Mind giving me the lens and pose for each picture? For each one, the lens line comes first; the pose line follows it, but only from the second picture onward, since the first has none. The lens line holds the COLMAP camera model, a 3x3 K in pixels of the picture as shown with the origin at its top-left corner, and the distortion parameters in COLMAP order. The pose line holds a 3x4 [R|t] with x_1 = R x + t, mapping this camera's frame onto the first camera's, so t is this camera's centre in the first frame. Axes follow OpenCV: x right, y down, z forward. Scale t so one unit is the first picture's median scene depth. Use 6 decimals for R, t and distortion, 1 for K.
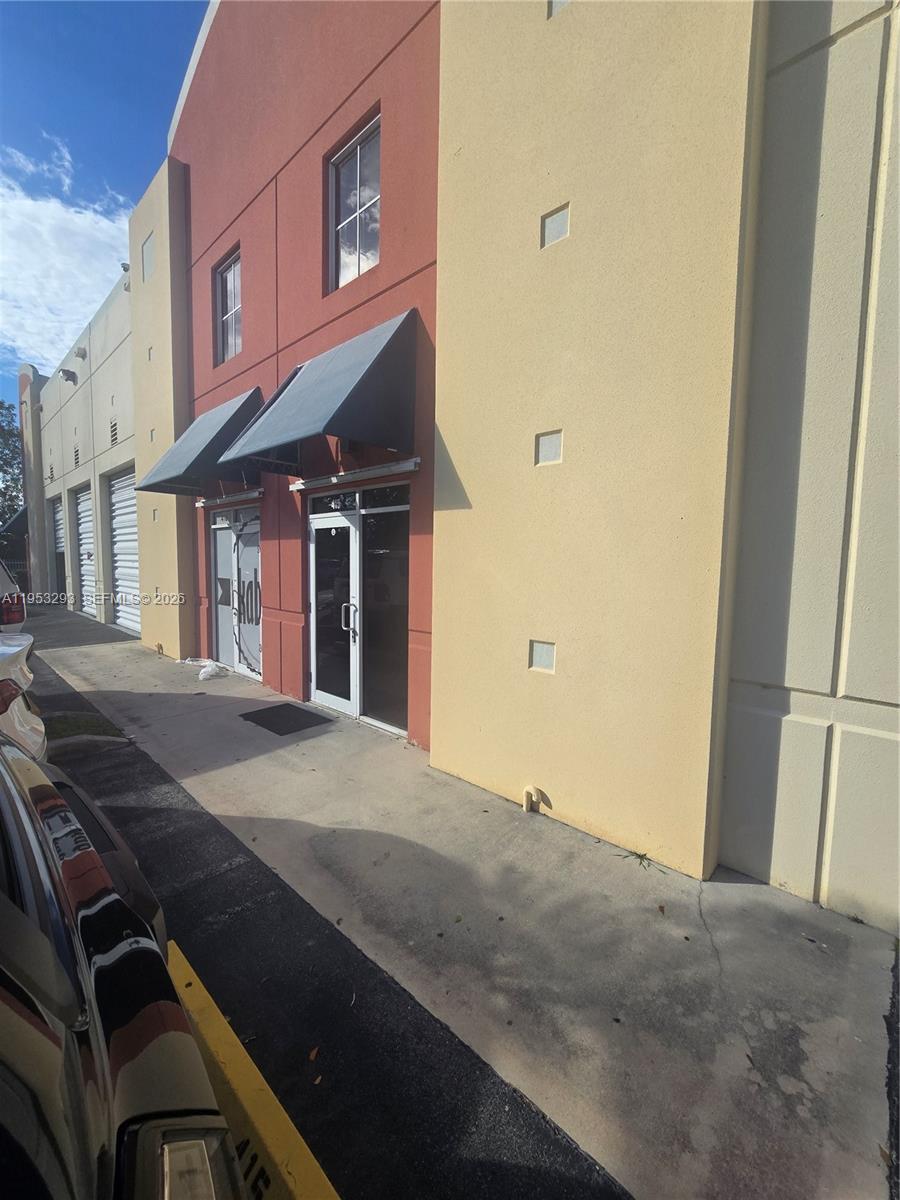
lens RADIAL K [[484.1, 0, 453.5], [0, 484.1, 596.6], [0, 0, 1]] dist [-0.003943, 0.001549]
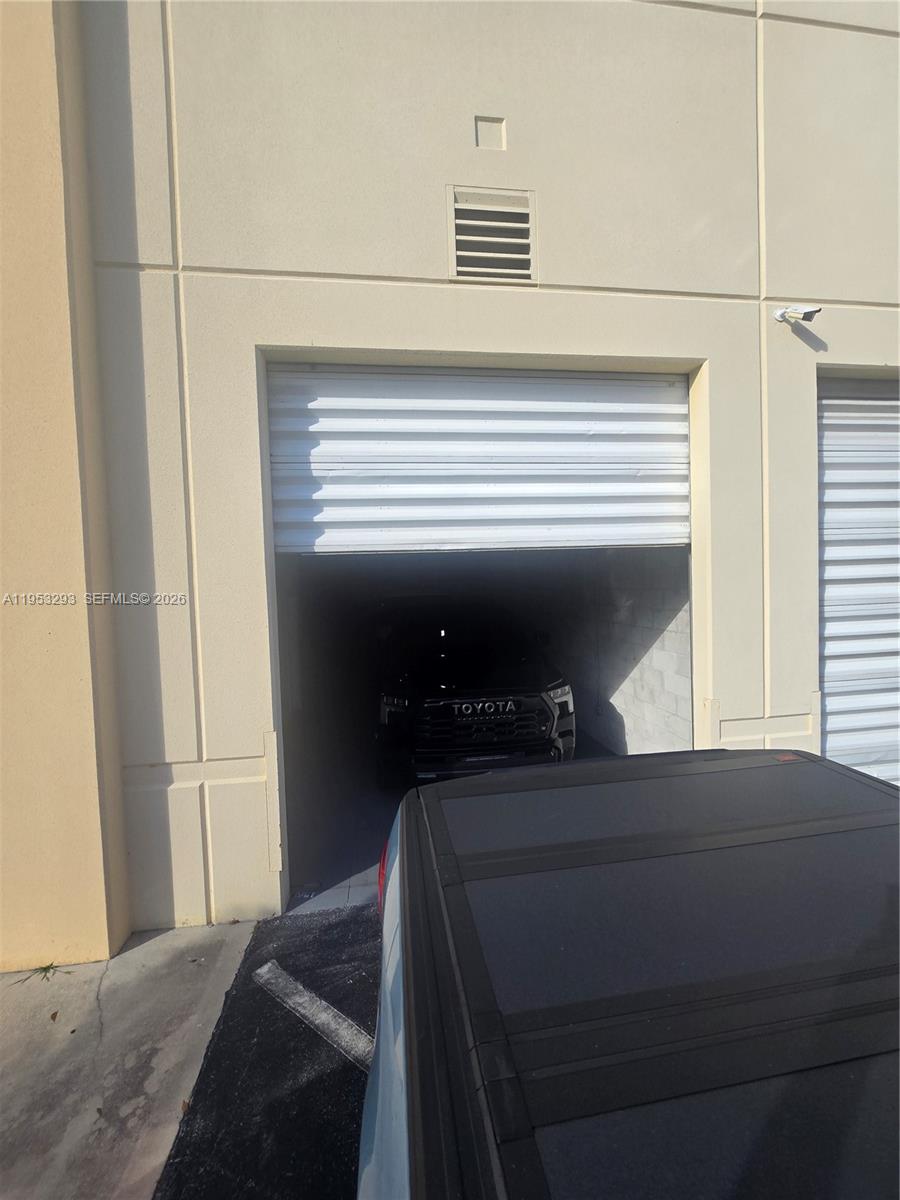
lens RADIAL K [[484.1, 0, 458.1], [0, 484.1, 607.7], [0, 0, 1]] dist [-0.003943, 0.001549]
pose [[0.612346, -0.053024, 0.788809, 0.221181], [0.081150, 0.996694, 0.004002, -0.165875], [-0.786414, 0.061561, 0.614625, -0.393908]]
